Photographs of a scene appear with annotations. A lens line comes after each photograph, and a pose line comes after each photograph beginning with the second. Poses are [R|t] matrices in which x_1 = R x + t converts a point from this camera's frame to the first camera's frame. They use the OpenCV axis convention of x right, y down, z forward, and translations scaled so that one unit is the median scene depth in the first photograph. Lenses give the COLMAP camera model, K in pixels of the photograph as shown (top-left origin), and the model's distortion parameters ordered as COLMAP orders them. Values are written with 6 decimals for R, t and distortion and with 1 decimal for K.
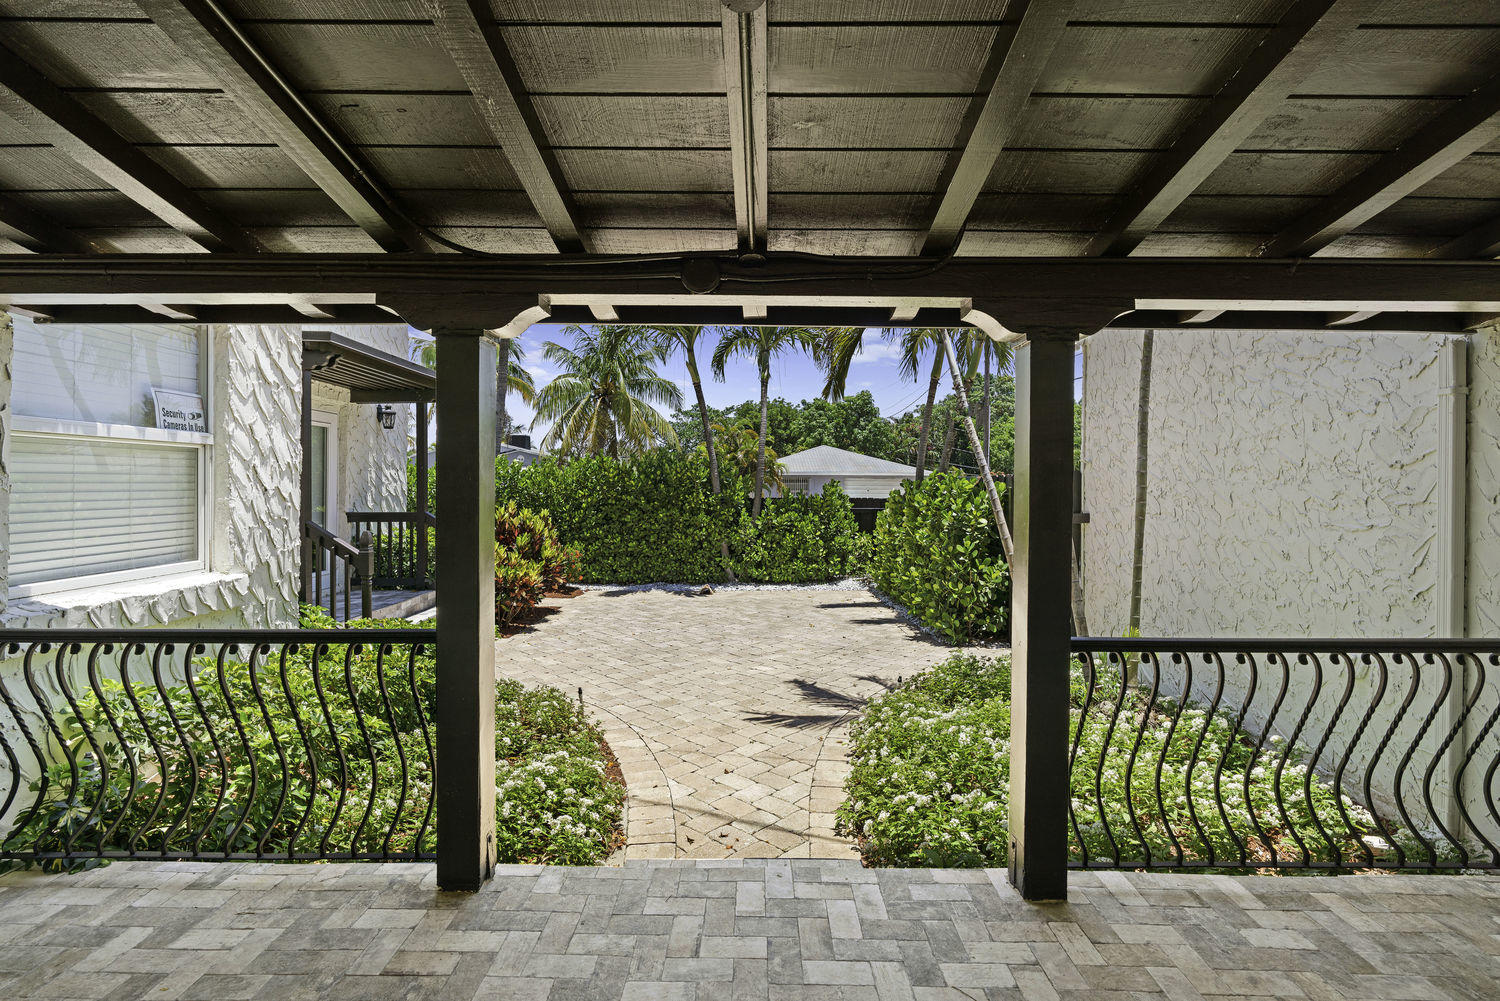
lens RADIAL K [[686.6, 0, 740.2], [0, 686.6, 498.4], [0, 0, 1]] dist [-0.011274, 0.005571]
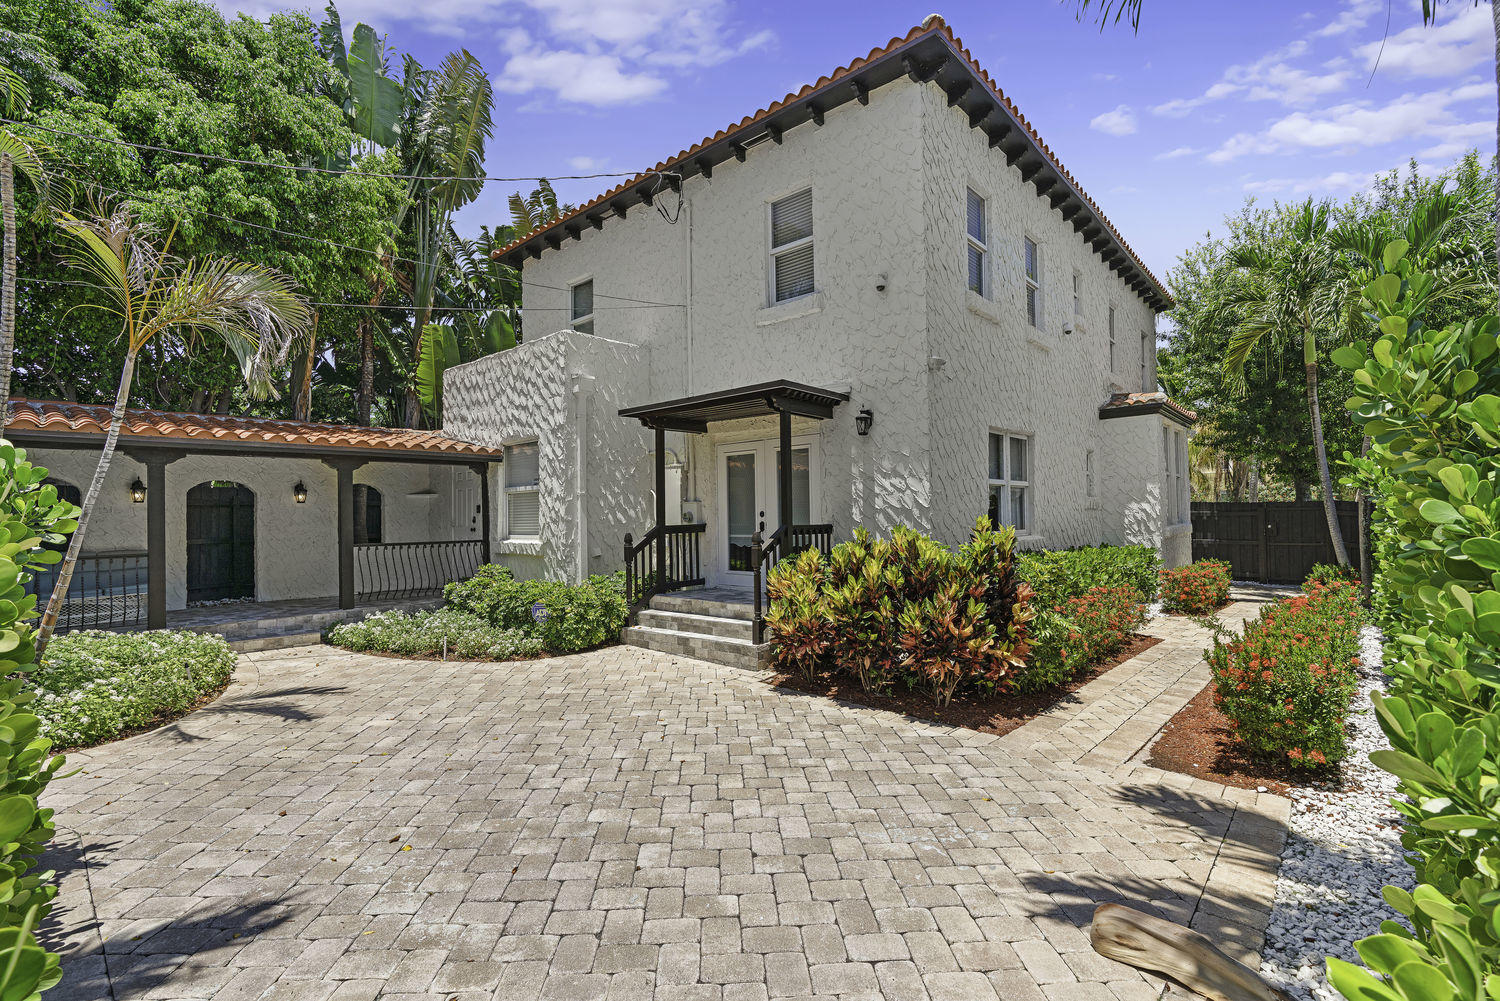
lens RADIAL K [[686.6, 0, 755.3], [0, 686.6, 502.2], [0, 0, 1]] dist [-0.011274, 0.005571]
pose [[-0.658669, -0.001977, -0.752430, 0.199890], [0.003187, 0.999980, -0.005418, -0.005046], [0.752426, -0.005966, -0.658650, 1.060038]]
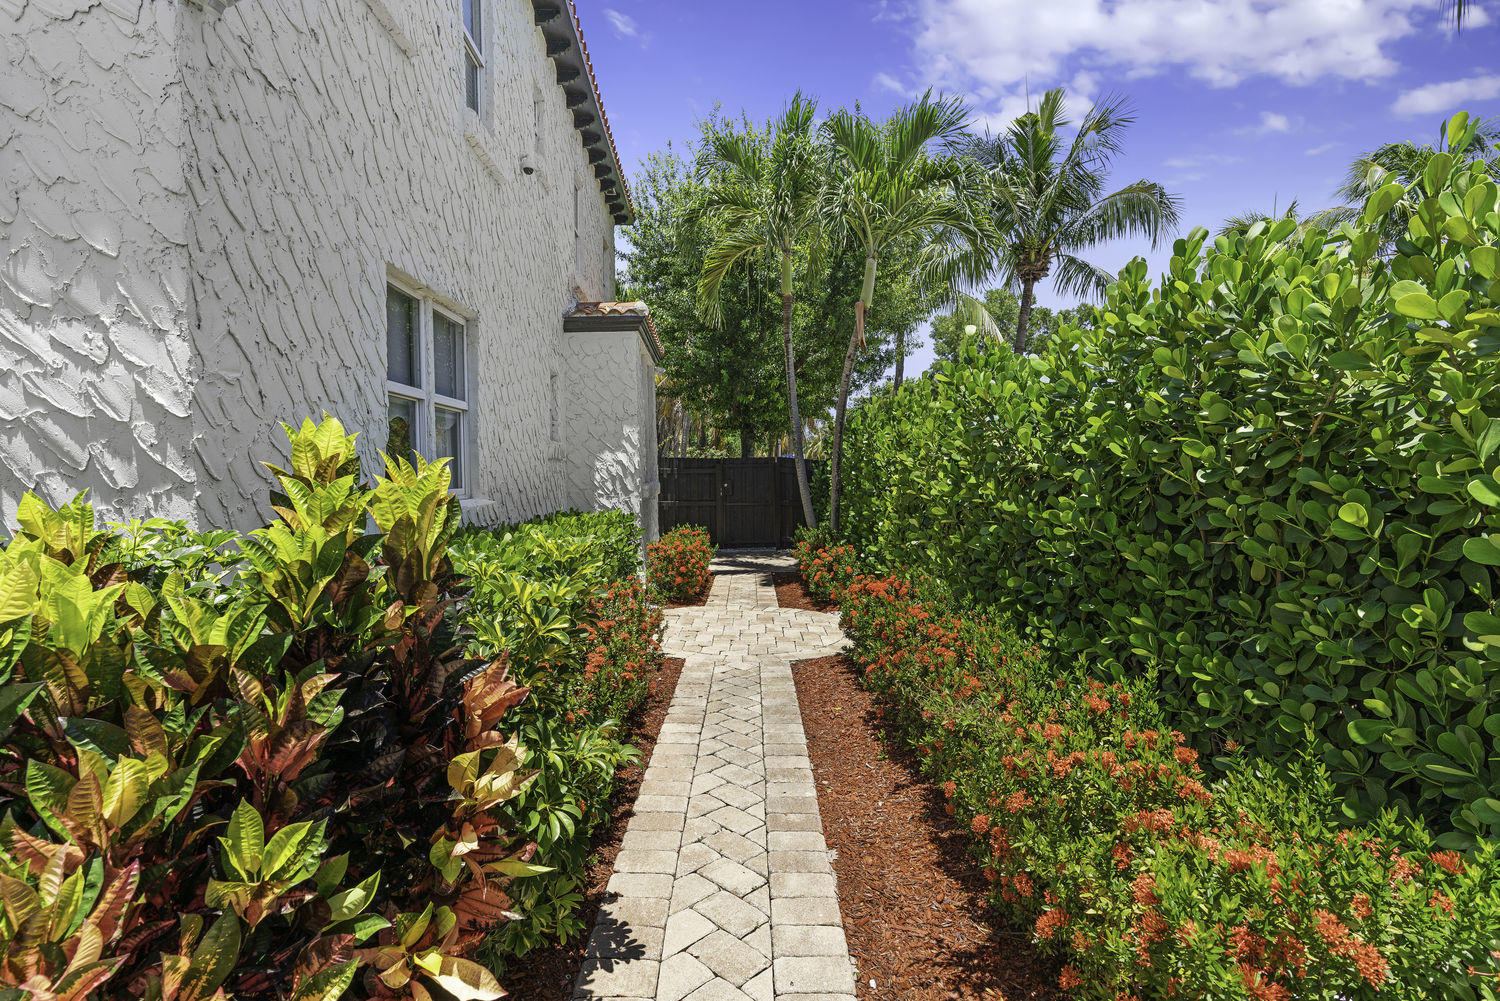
lens RADIAL K [[740.0, 0, 742.3], [0, 740.0, 504.2], [0, 0, 1]] dist [-0.002295, -0.000057]
pose [[0.031512, 0.045567, -0.998464, -0.138984], [-0.006681, 0.998948, 0.045378, 0.011663], [0.999481, 0.005241, 0.031783, 0.930676]]
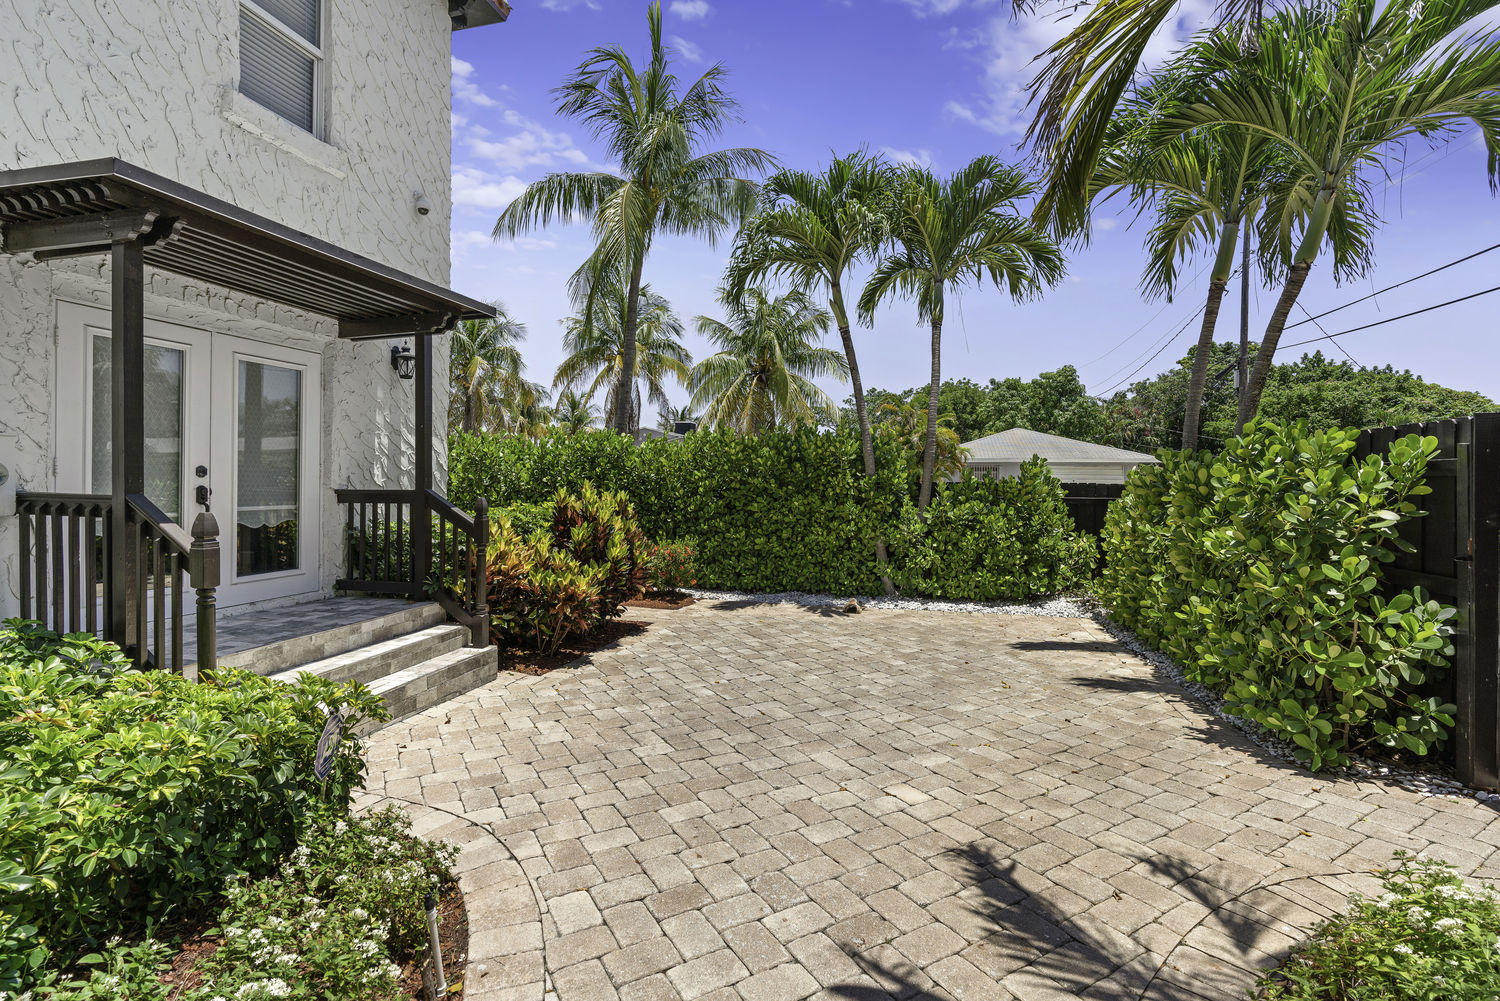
lens RADIAL K [[686.6, 0, 765.0], [0, 686.6, 477.1], [0, 0, 1]] dist [-0.011274, 0.005571]
pose [[0.974186, 0.004860, -0.225696, 0.023608], [-0.009826, 0.999734, -0.020884, 0.011784], [0.225534, 0.022563, 0.973974, 0.258040]]
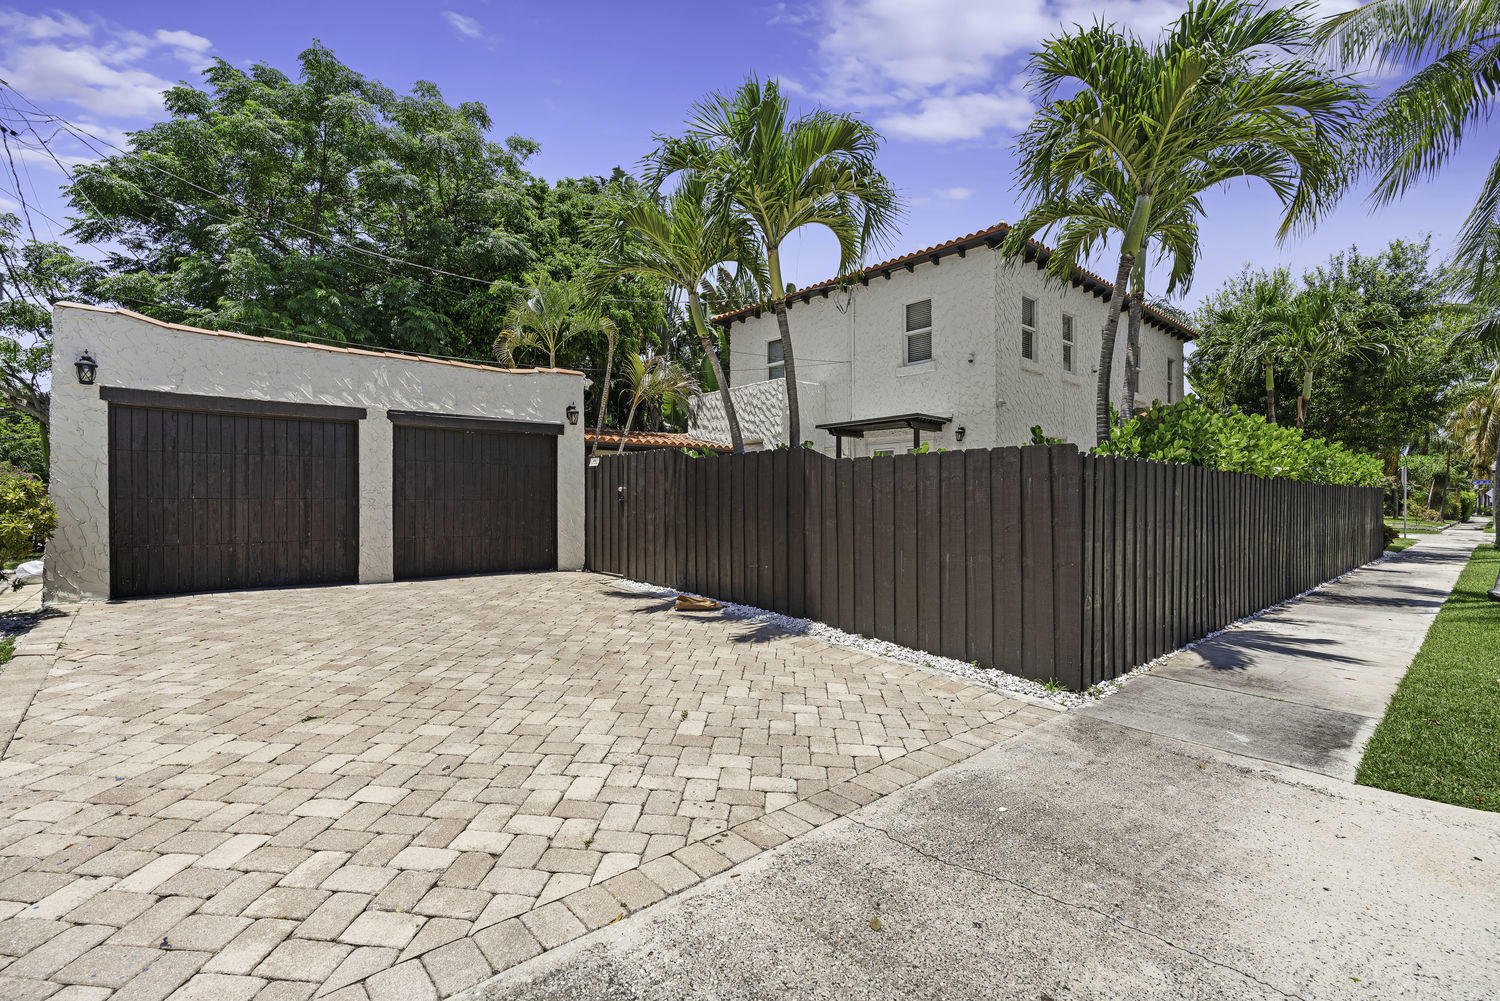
lens RADIAL K [[686.6, 0, 759.6], [0, 686.6, 495.7], [0, 0, 1]] dist [-0.011274, 0.005571]
pose [[-0.736779, -0.006429, -0.676103, 0.703847], [-0.008996, 0.999959, 0.000294, 0.025570], [0.676074, 0.006299, -0.736807, 1.352235]]
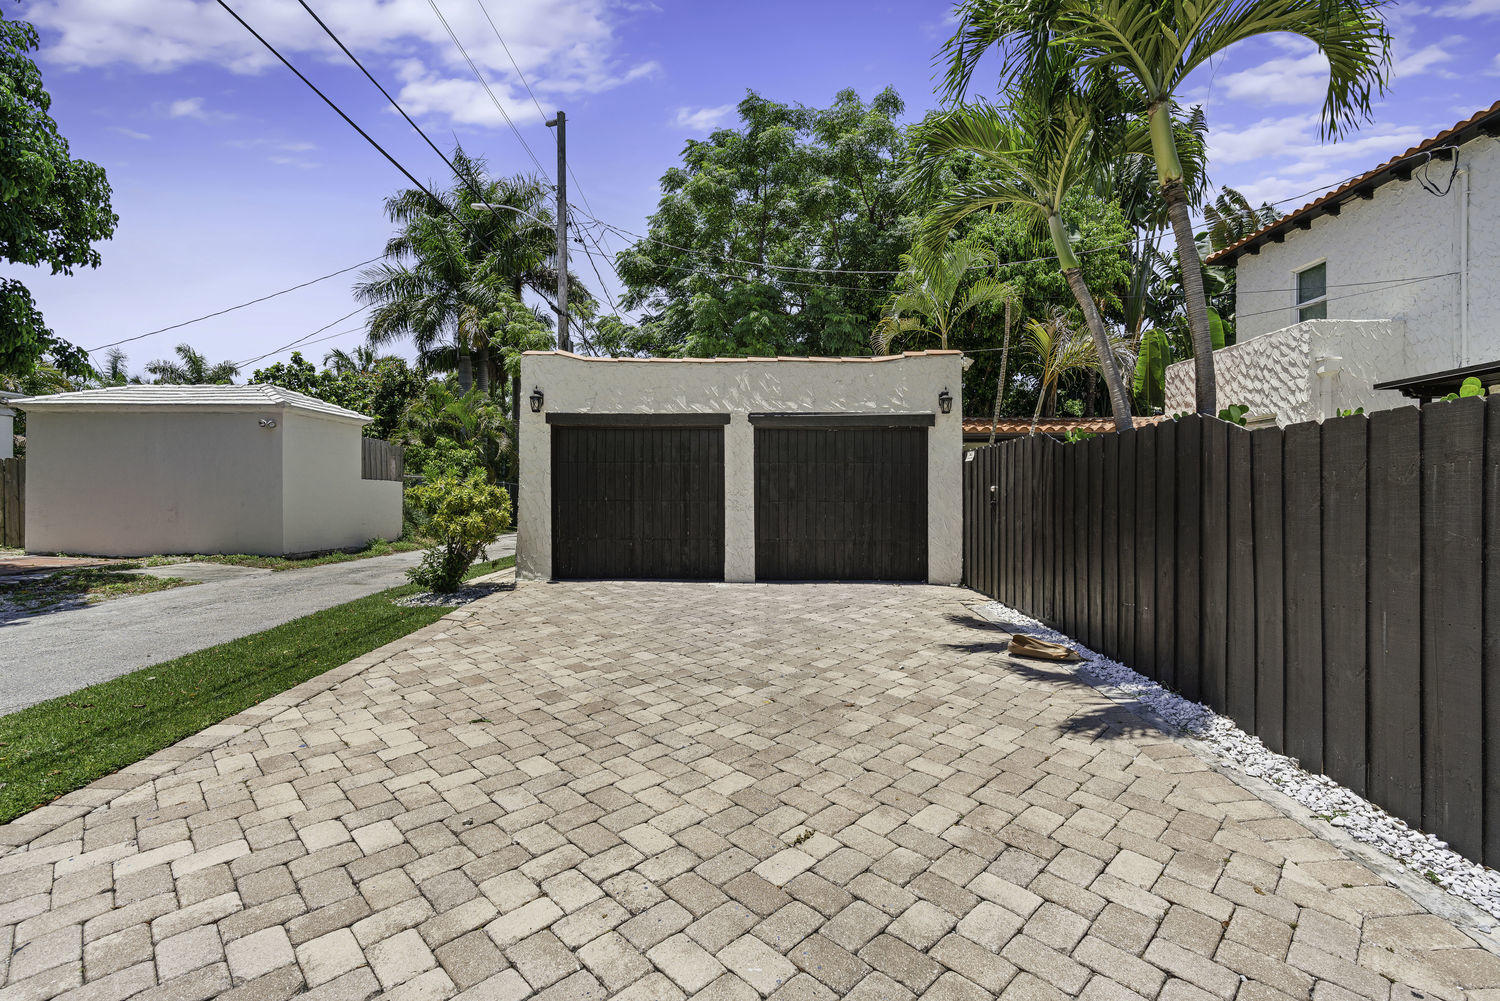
lens RADIAL K [[686.6, 0, 737.6], [0, 686.6, 500.2], [0, 0, 1]] dist [-0.011274, 0.005571]
pose [[-0.999984, -0.003227, 0.004654, 0.505727], [-0.003180, 0.999944, 0.010099, 0.024611], [-0.004686, 0.010084, -0.999938, 1.290687]]
